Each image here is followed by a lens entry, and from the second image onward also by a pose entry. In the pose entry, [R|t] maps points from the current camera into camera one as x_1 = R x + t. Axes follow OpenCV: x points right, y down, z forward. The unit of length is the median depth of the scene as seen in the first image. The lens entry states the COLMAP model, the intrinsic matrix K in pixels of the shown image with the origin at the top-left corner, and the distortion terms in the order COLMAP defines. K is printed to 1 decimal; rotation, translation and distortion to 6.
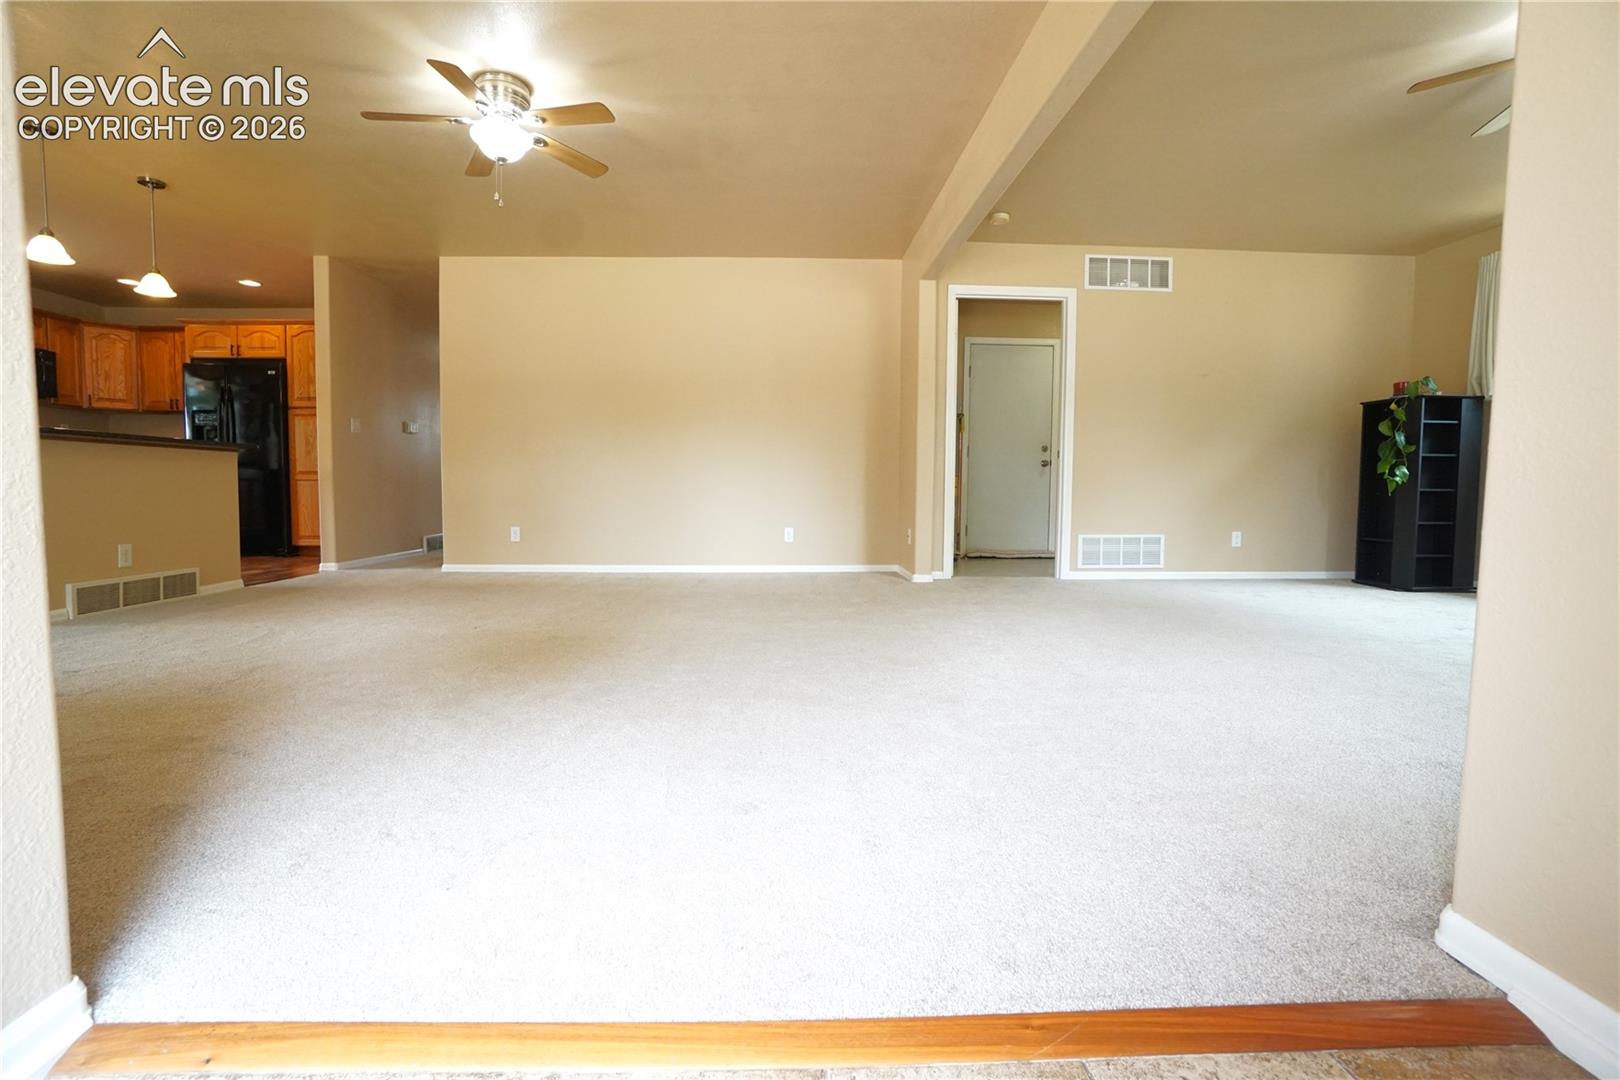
lens RADIAL K [[726.6, 0, 803.9], [0, 726.6, 532.0], [0, 0, 1]] dist [-0.063830, 0.021967]
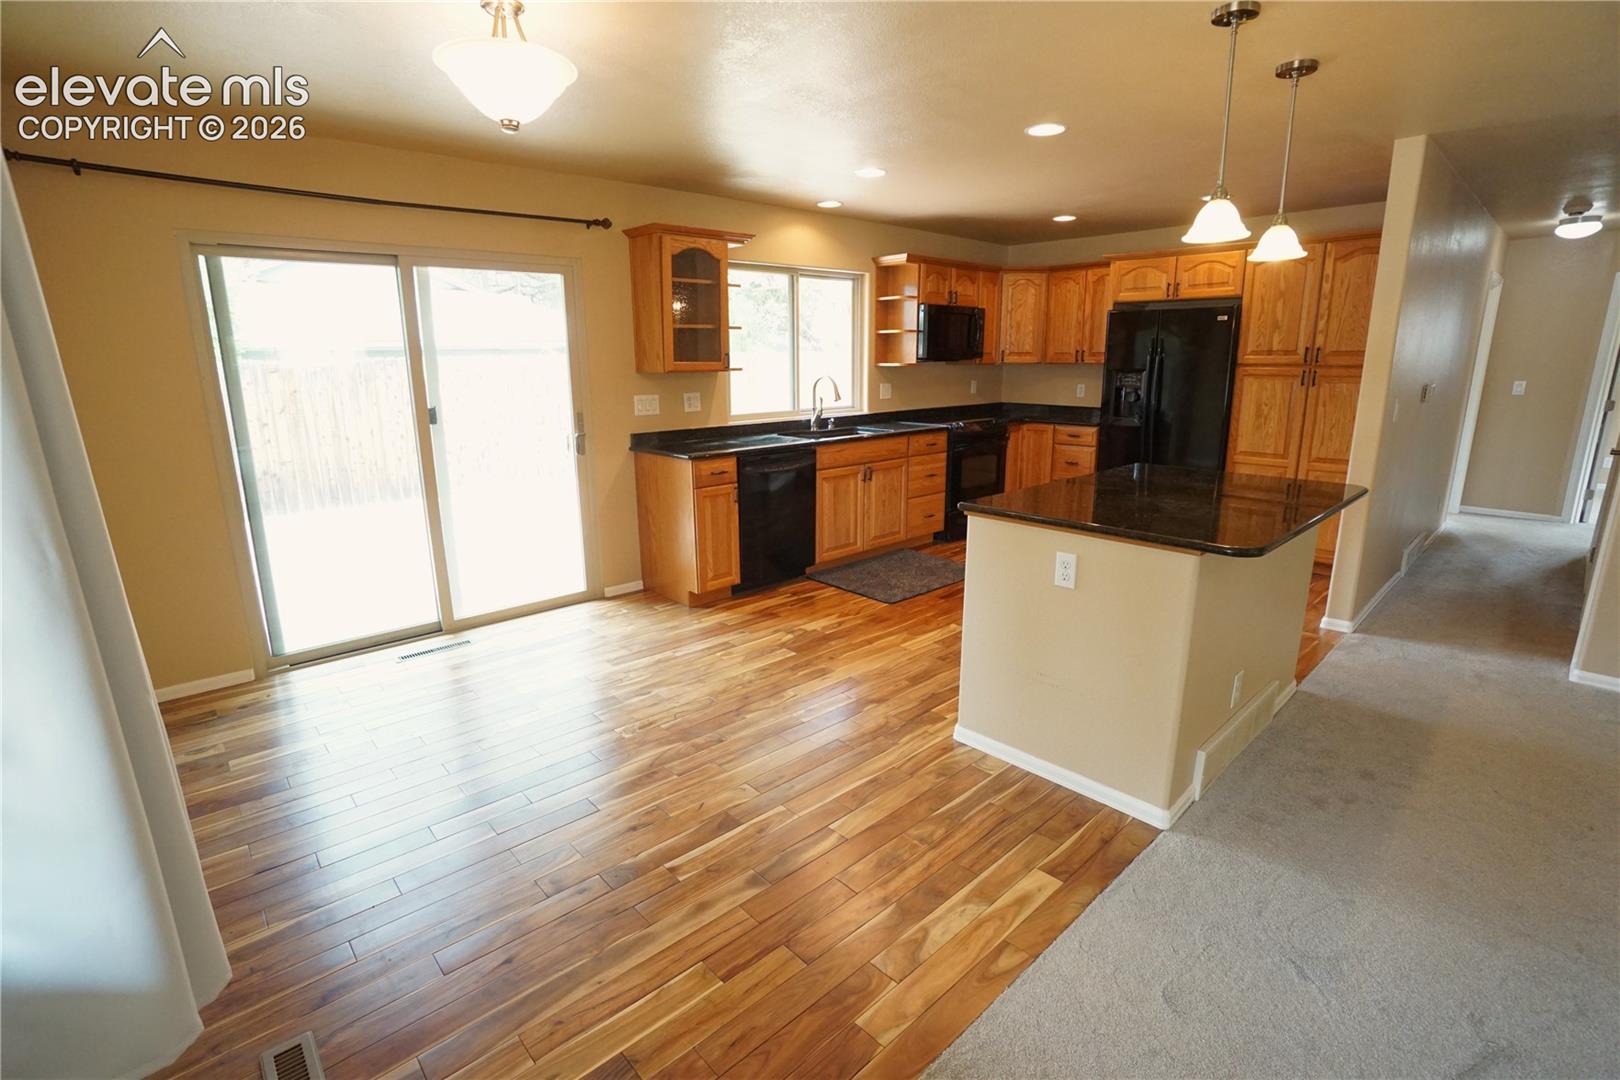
lens RADIAL K [[739.3, 0, 802.2], [0, 739.3, 534.2], [0, 0, 1]] dist [-0.066538, 0.023774]
pose [[0.645834, 0.158597, -0.746823, -0.532009], [-0.027718, 0.982412, 0.184657, -0.158883], [0.762974, -0.098557, 0.638871, 0.182329]]
